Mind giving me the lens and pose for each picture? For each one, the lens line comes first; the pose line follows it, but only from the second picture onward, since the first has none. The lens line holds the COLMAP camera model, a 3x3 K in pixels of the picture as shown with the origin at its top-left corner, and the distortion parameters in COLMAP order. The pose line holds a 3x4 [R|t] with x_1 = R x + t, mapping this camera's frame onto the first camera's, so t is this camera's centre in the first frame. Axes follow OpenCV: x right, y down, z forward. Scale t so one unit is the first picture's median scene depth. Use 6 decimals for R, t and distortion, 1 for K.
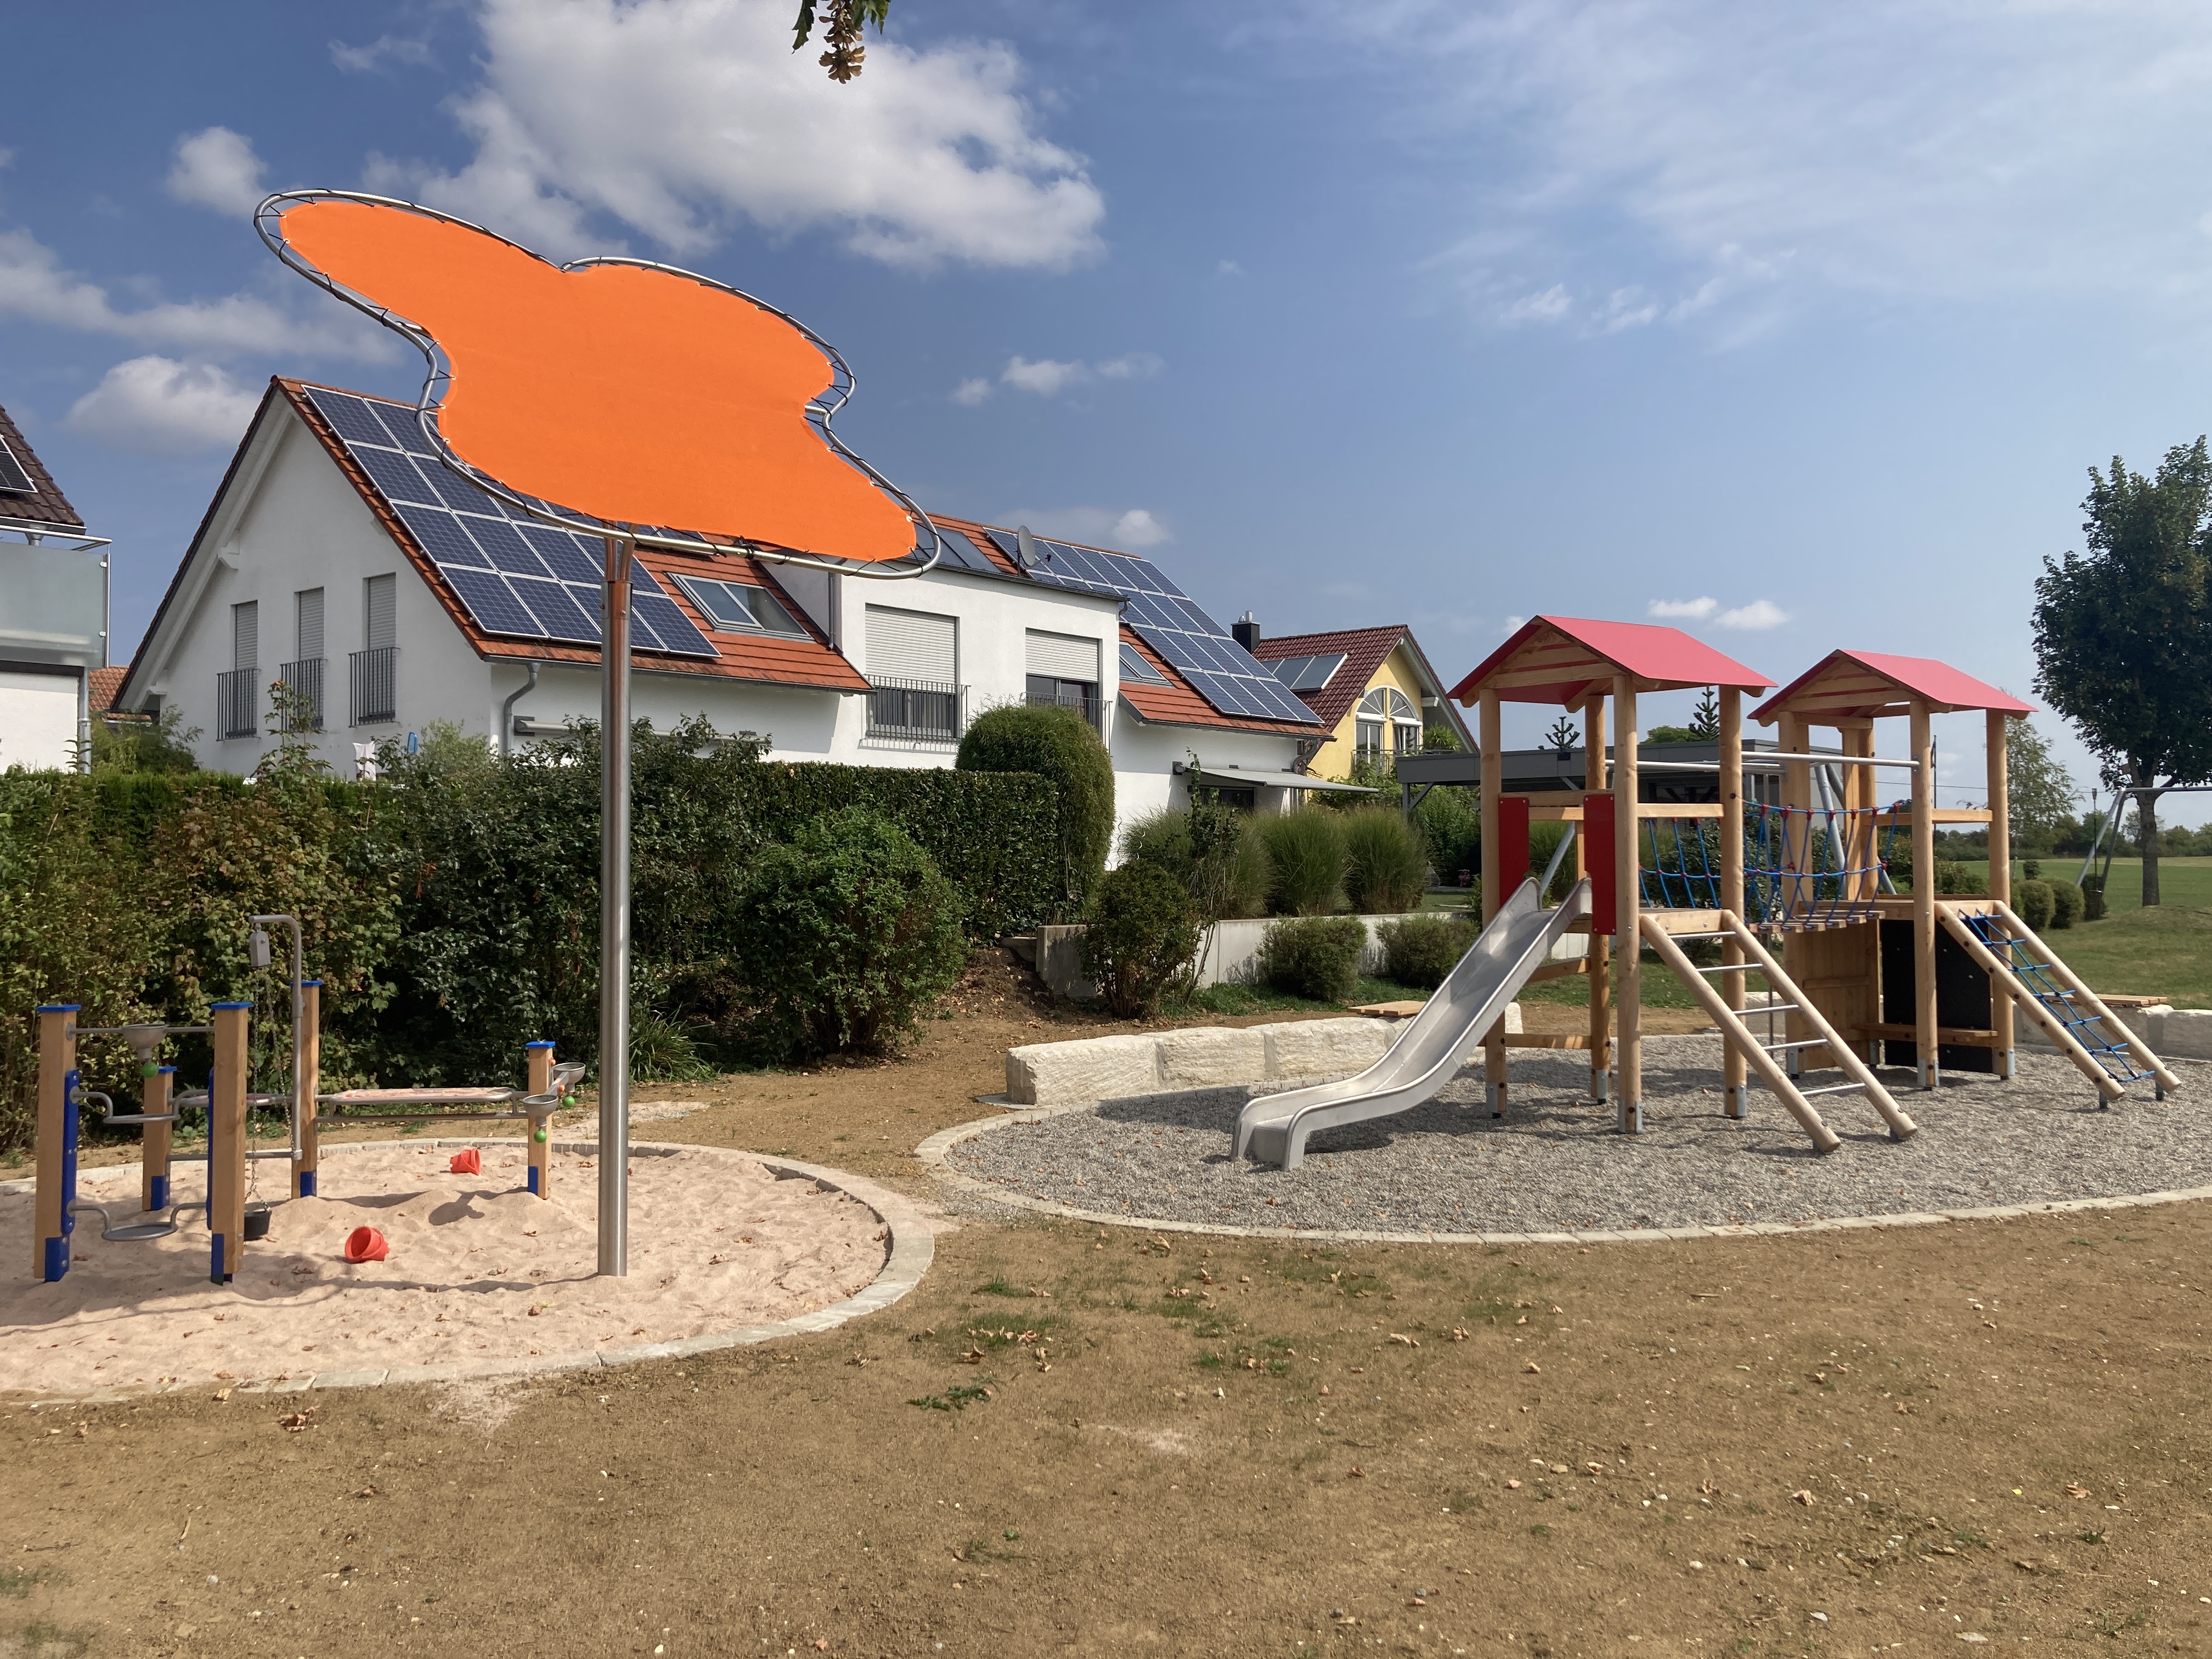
lens RADIAL K [[1785.8, 0, 1120.2], [0, 1785.8, 812.8], [0, 0, 1]] dist [0.030607, -0.042824]
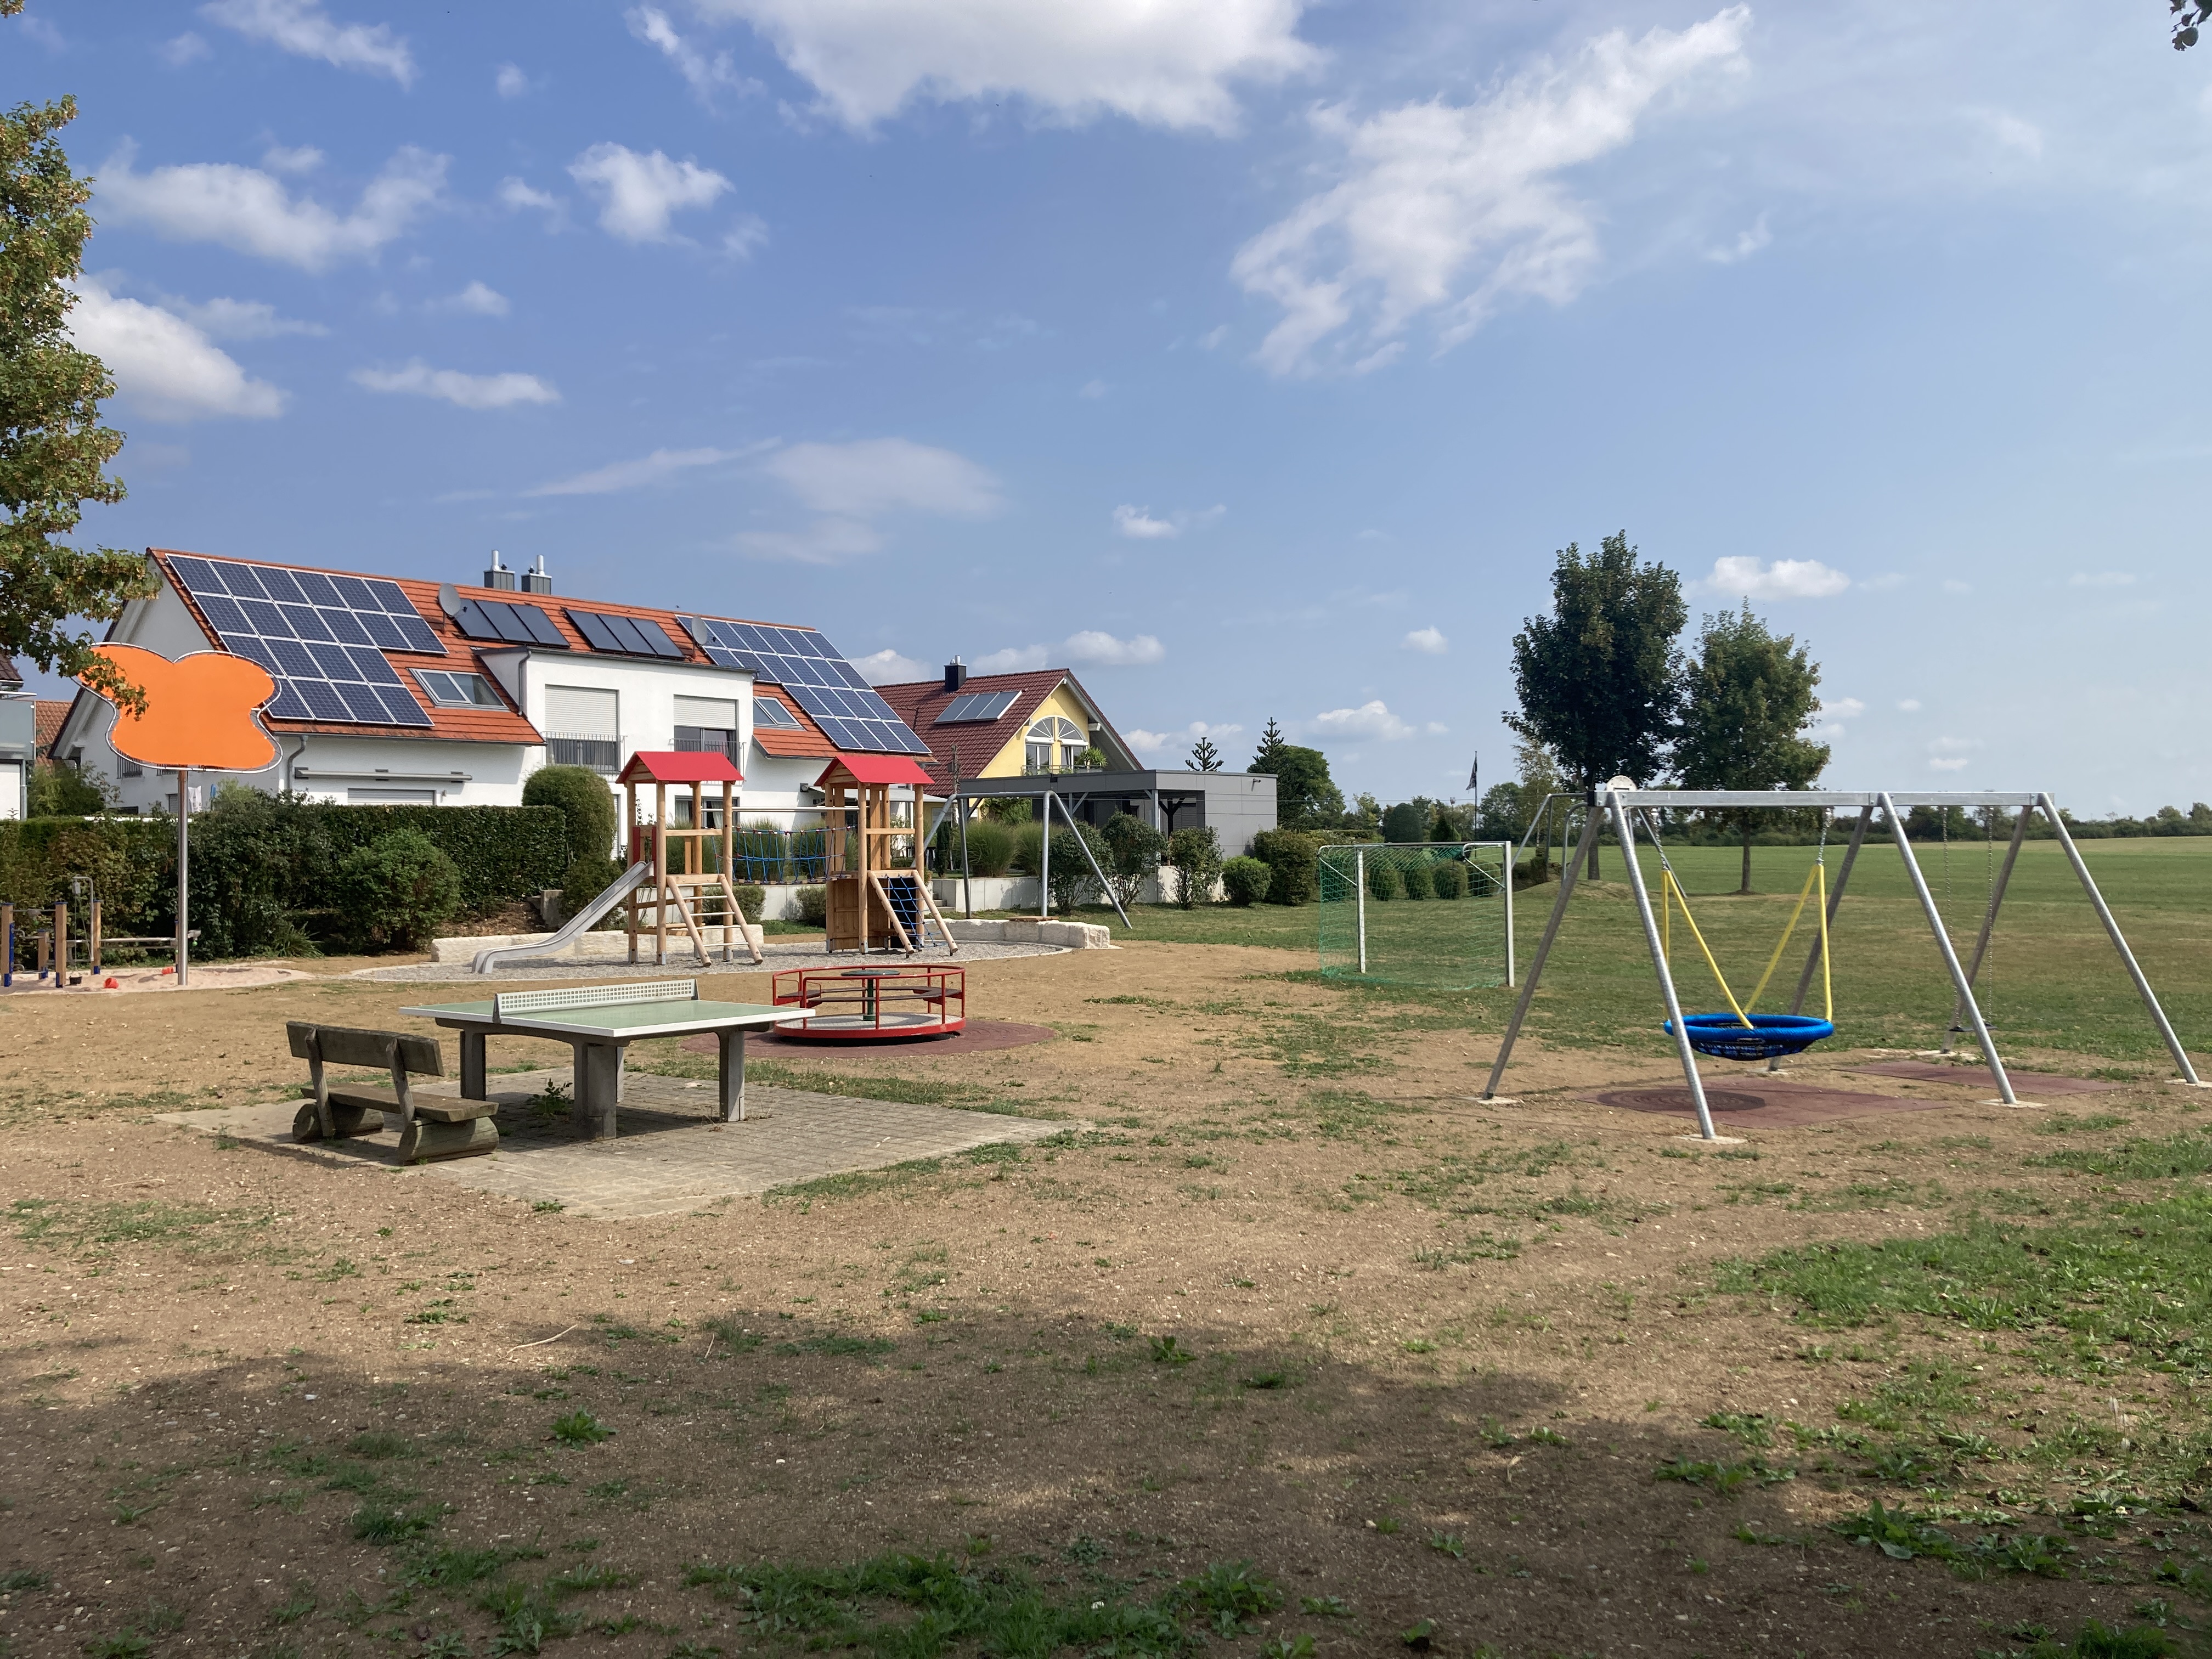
lens RADIAL K [[1785.8, 0, 1086.0], [0, 1785.8, 835.3], [0, 0, 1]] dist [0.030607, -0.042824]
pose [[0.999976, -0.006792, 0.001505, 0.378792], [0.006765, 0.999824, 0.017489, -0.016208], [-0.001624, -0.017478, 0.999846, -0.628965]]
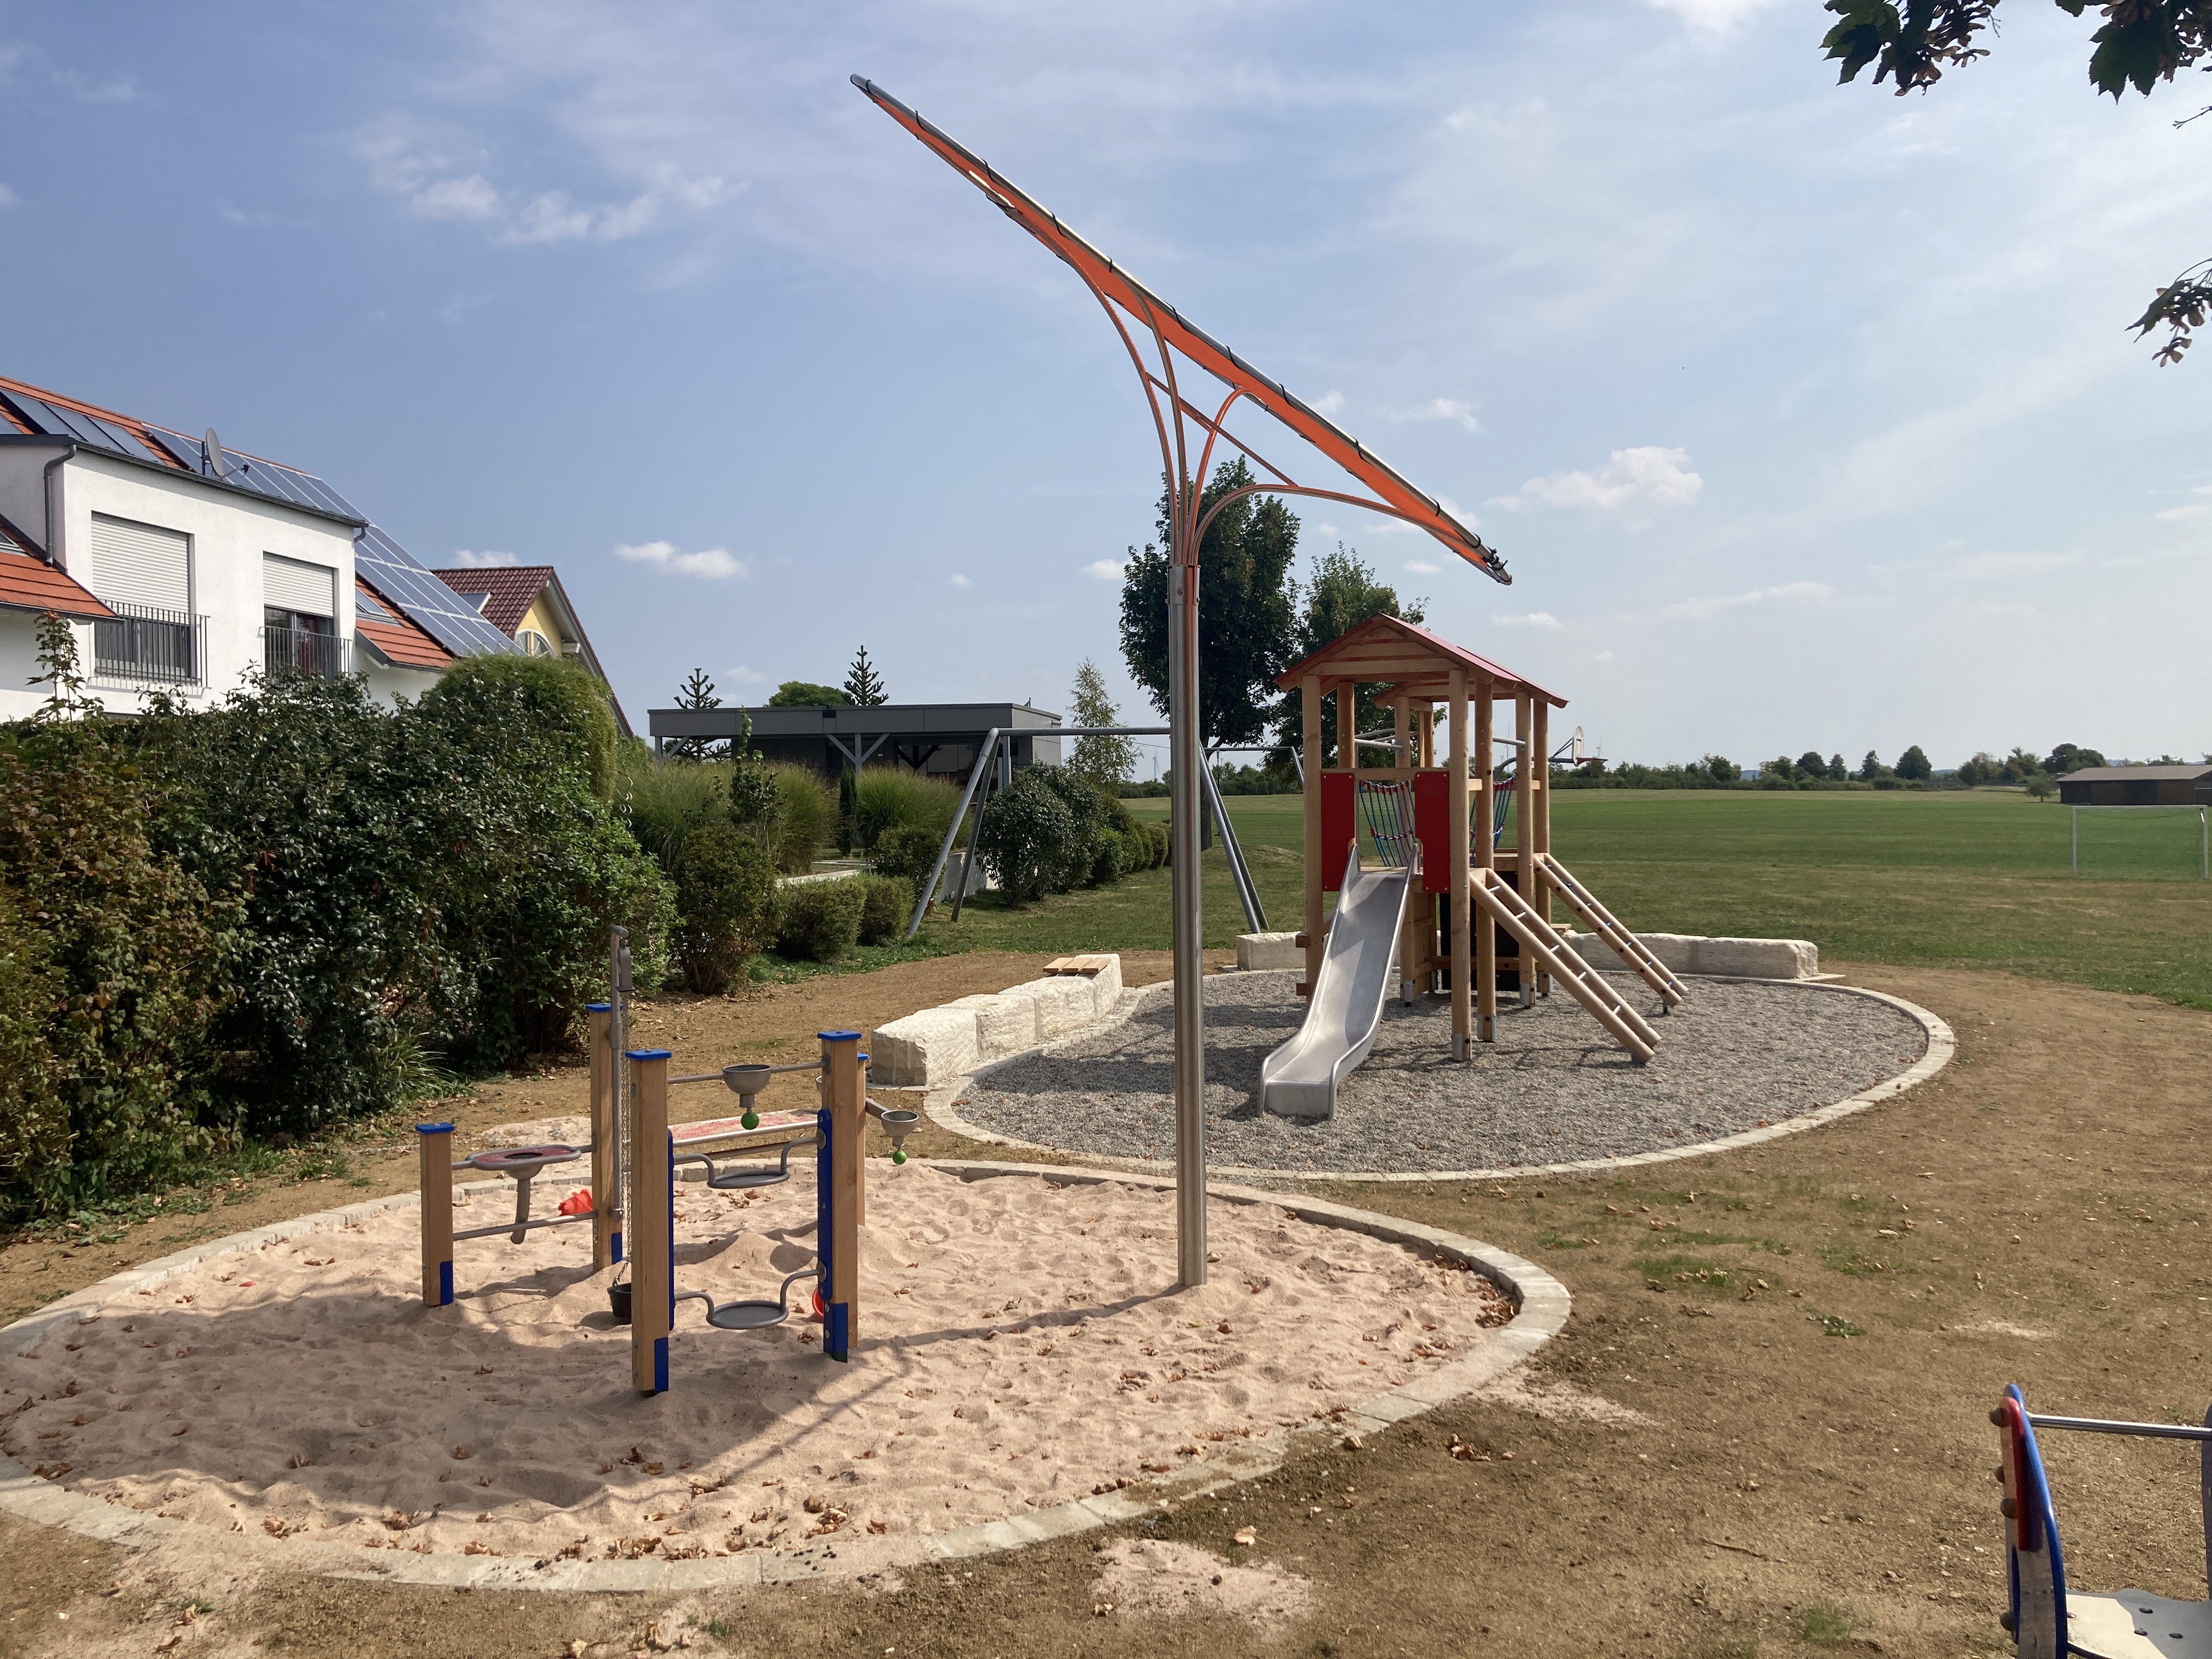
lens RADIAL K [[1785.8, 0, 1094.5], [0, 1785.8, 822.0], [0, 0, 1]] dist [0.030607, -0.042824]
pose [[0.847614, -0.010571, 0.530509, -0.233244], [-0.008399, 0.999409, 0.033334, -0.006672], [-0.530548, -0.032710, 0.847024, 0.060851]]
